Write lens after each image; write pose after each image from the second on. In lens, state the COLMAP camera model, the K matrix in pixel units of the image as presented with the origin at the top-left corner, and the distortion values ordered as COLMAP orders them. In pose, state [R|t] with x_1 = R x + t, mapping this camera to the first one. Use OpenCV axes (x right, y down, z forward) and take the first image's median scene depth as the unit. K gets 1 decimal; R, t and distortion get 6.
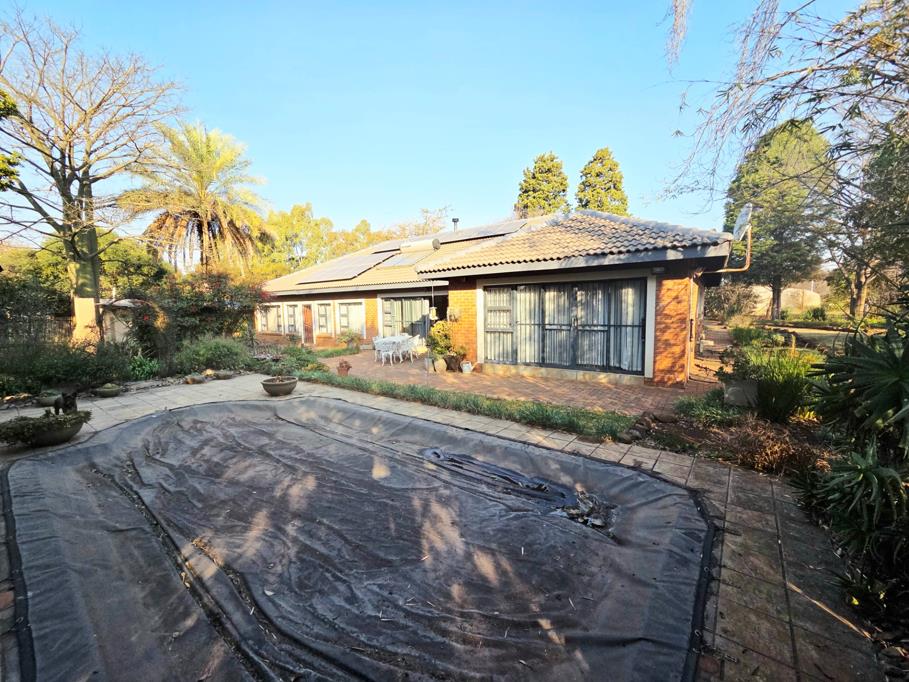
lens RADIAL K [[374.0, 0, 454.9], [0, 374.0, 341.8], [0, 0, 1]] dist [0.000051, -0.000071]
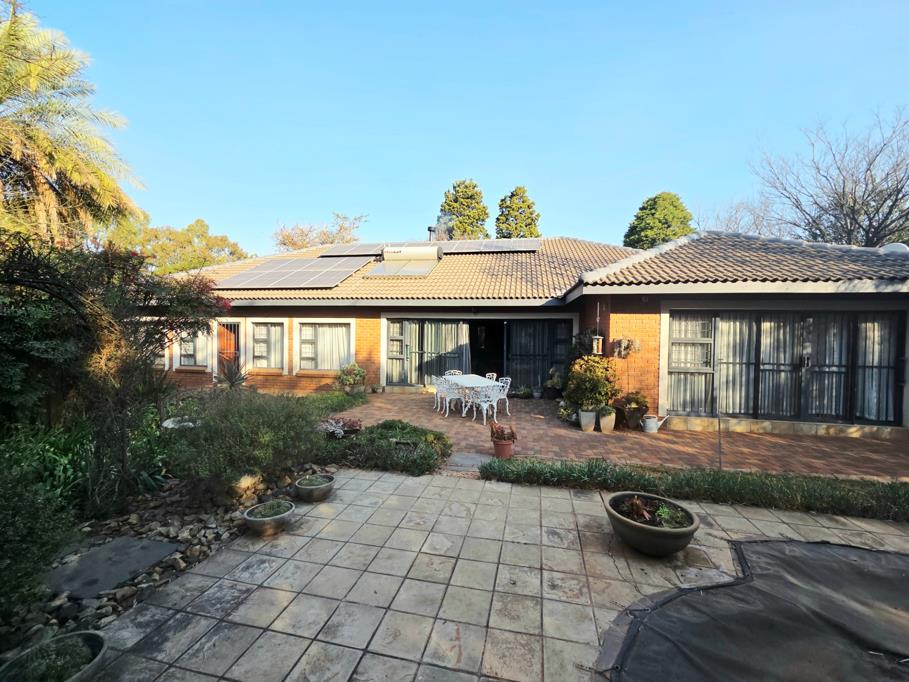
lens RADIAL K [[374.0, 0, 456.1], [0, 374.0, 341.0], [0, 0, 1]] dist [0.000051, -0.000071]
pose [[0.906495, 0.023404, 0.421566, -0.405708], [0.008030, 0.997326, -0.072635, -0.025531], [-0.422139, 0.069228, 0.903884, 0.343958]]
